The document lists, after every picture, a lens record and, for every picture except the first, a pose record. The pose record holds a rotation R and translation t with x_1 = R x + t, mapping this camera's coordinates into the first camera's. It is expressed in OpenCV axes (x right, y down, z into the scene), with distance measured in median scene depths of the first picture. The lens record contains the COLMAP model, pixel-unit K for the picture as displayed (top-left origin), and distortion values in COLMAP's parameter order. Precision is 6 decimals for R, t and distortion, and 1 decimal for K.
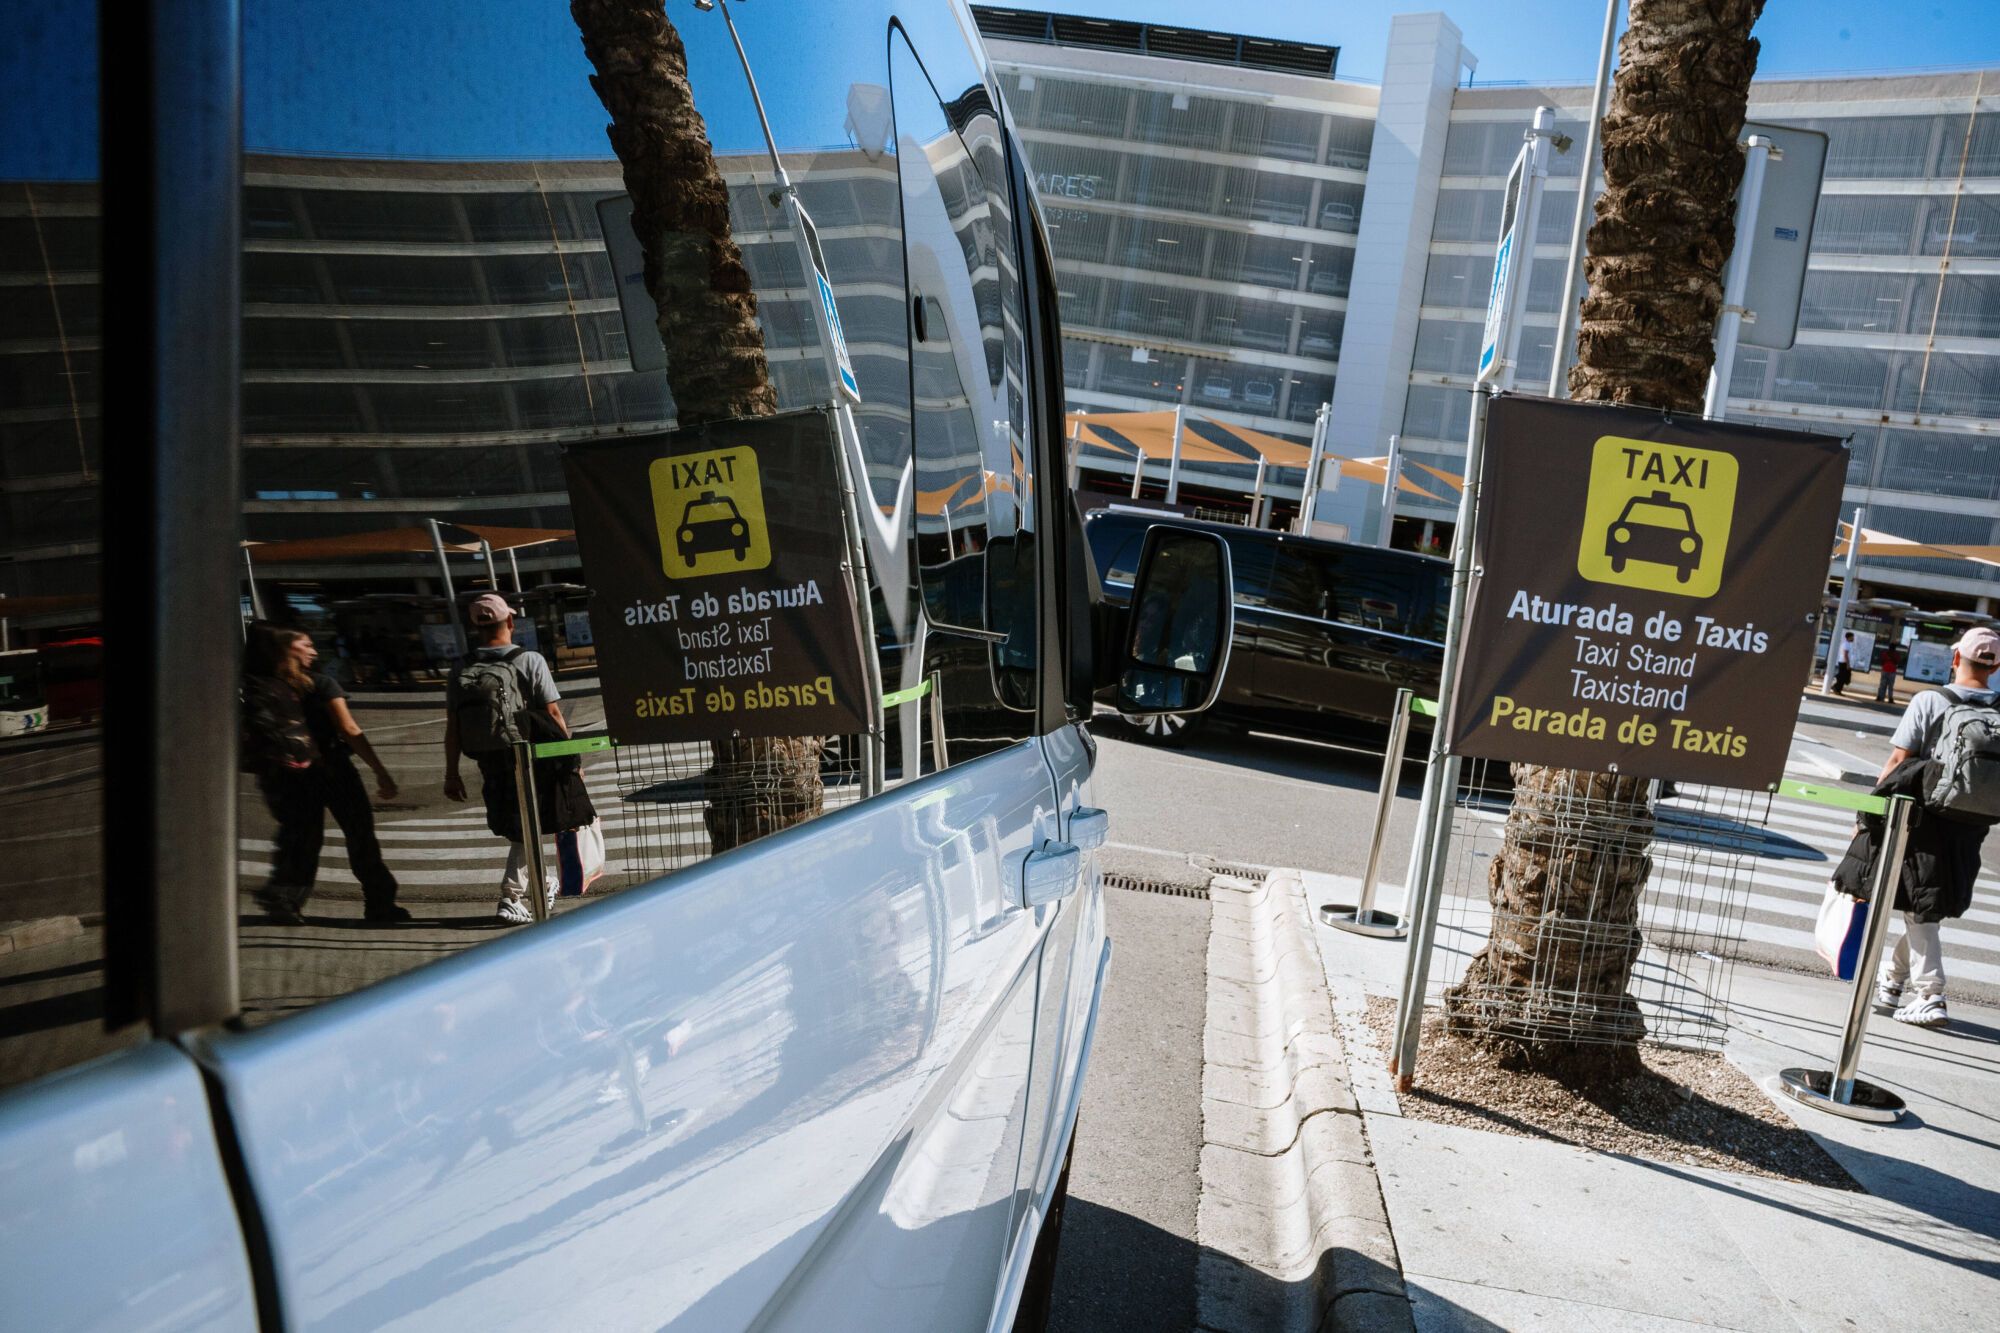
lens RADIAL K [[1601.6, 0, 995.9], [0, 1601.6, 662.4], [0, 0, 1]] dist [-0.207042, 0.187012]
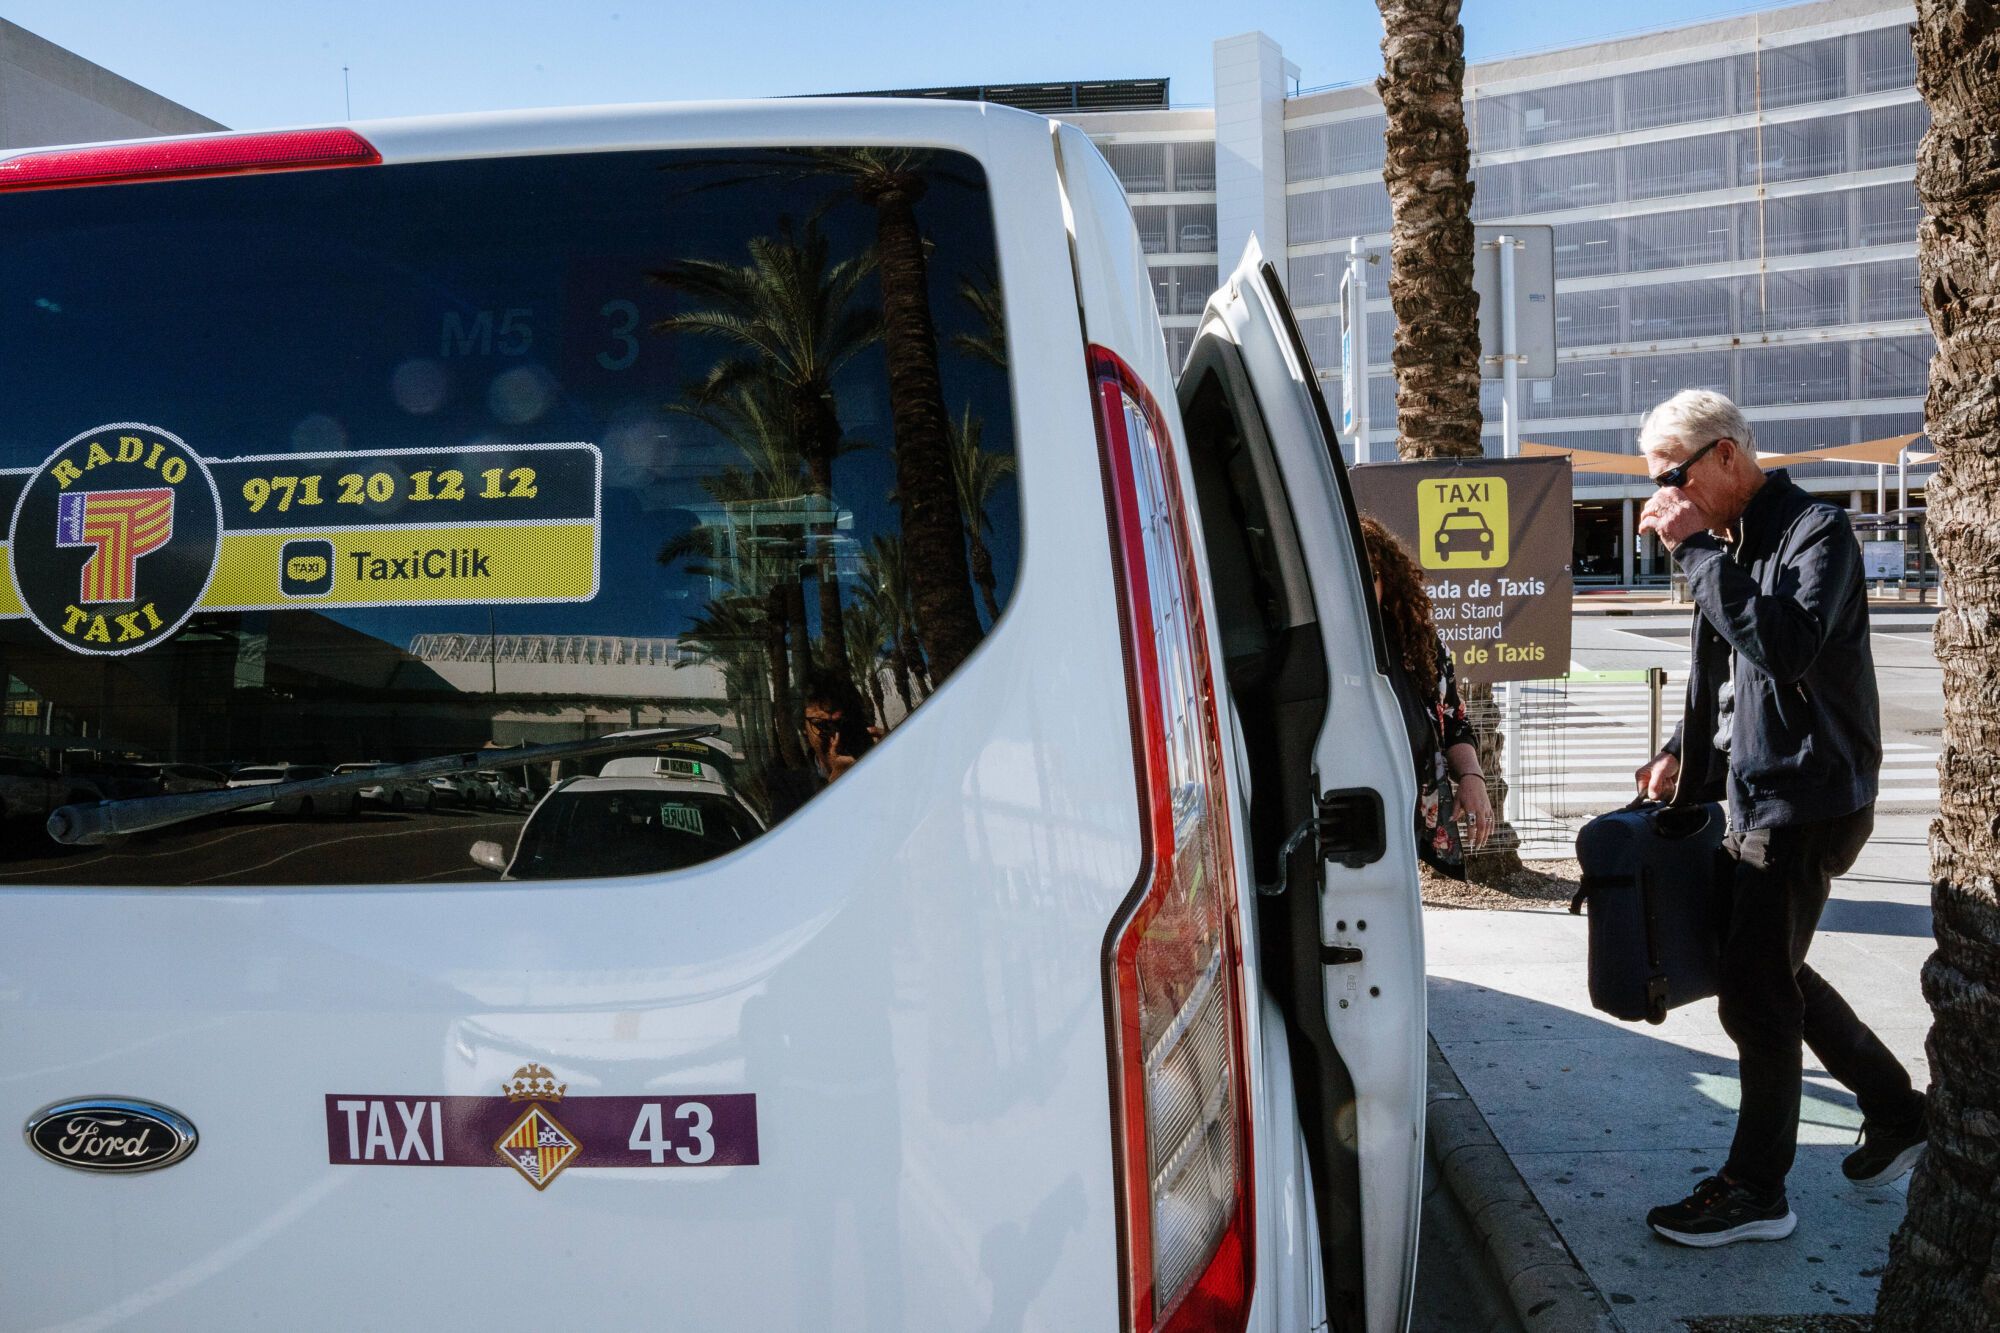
lens RADIAL K [[1601.6, 0, 995.9], [0, 1601.6, 662.4], [0, 0, 1]] dist [-0.207042, 0.187012]
pose [[0.983731, -0.174053, 0.044486, -0.148610], [0.175428, 0.984062, -0.029117, 0.011335], [-0.038709, 0.036447, 0.998586, -0.599805]]
